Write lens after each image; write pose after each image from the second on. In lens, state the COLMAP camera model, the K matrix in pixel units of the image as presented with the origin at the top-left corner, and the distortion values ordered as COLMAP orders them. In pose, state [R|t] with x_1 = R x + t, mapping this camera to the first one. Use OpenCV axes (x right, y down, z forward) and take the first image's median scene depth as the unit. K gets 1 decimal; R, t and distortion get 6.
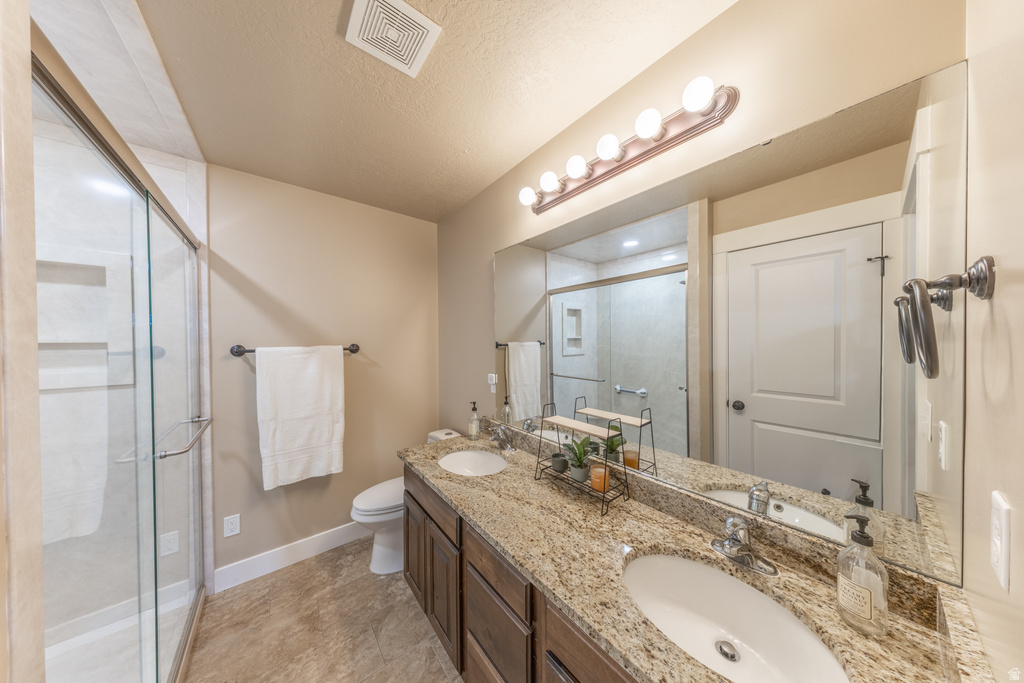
lens RADIAL K [[297.0, 0, 514.0], [0, 297.0, 342.1], [0, 0, 1]] dist [0.004103, -0.001452]
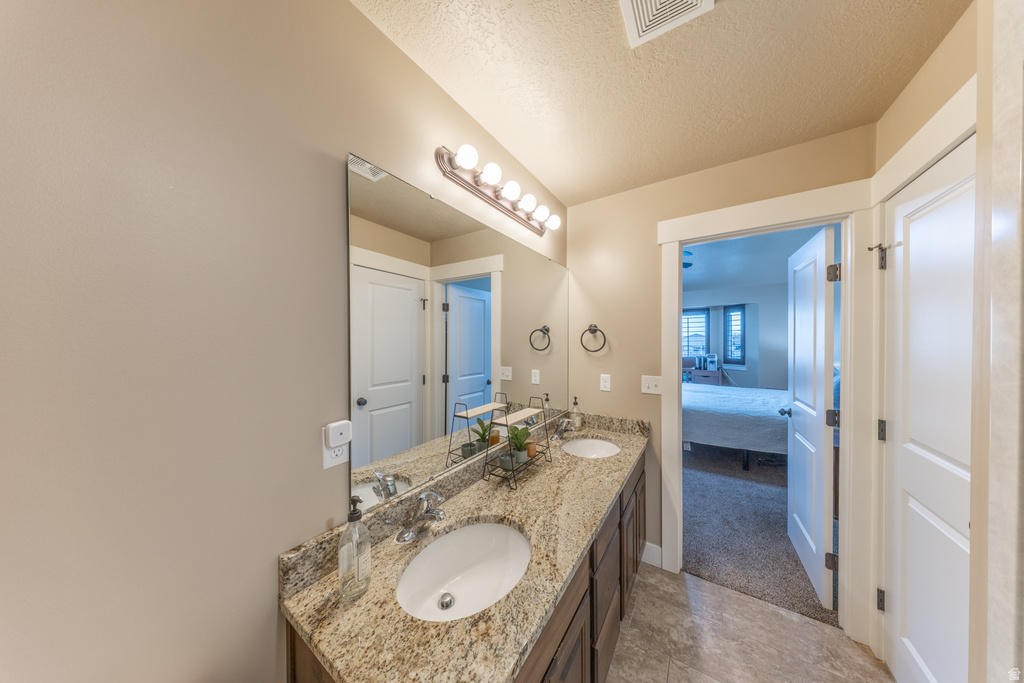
lens RADIAL K [[297.0, 0, 509.7], [0, 297.0, 347.0], [0, 0, 1]] dist [0.004103, -0.001452]
pose [[-0.311074, -0.007693, 0.950355, -0.656342], [0.013163, 0.999836, 0.012402, -0.005362], [-0.950295, 0.016368, -0.310921, 1.041252]]
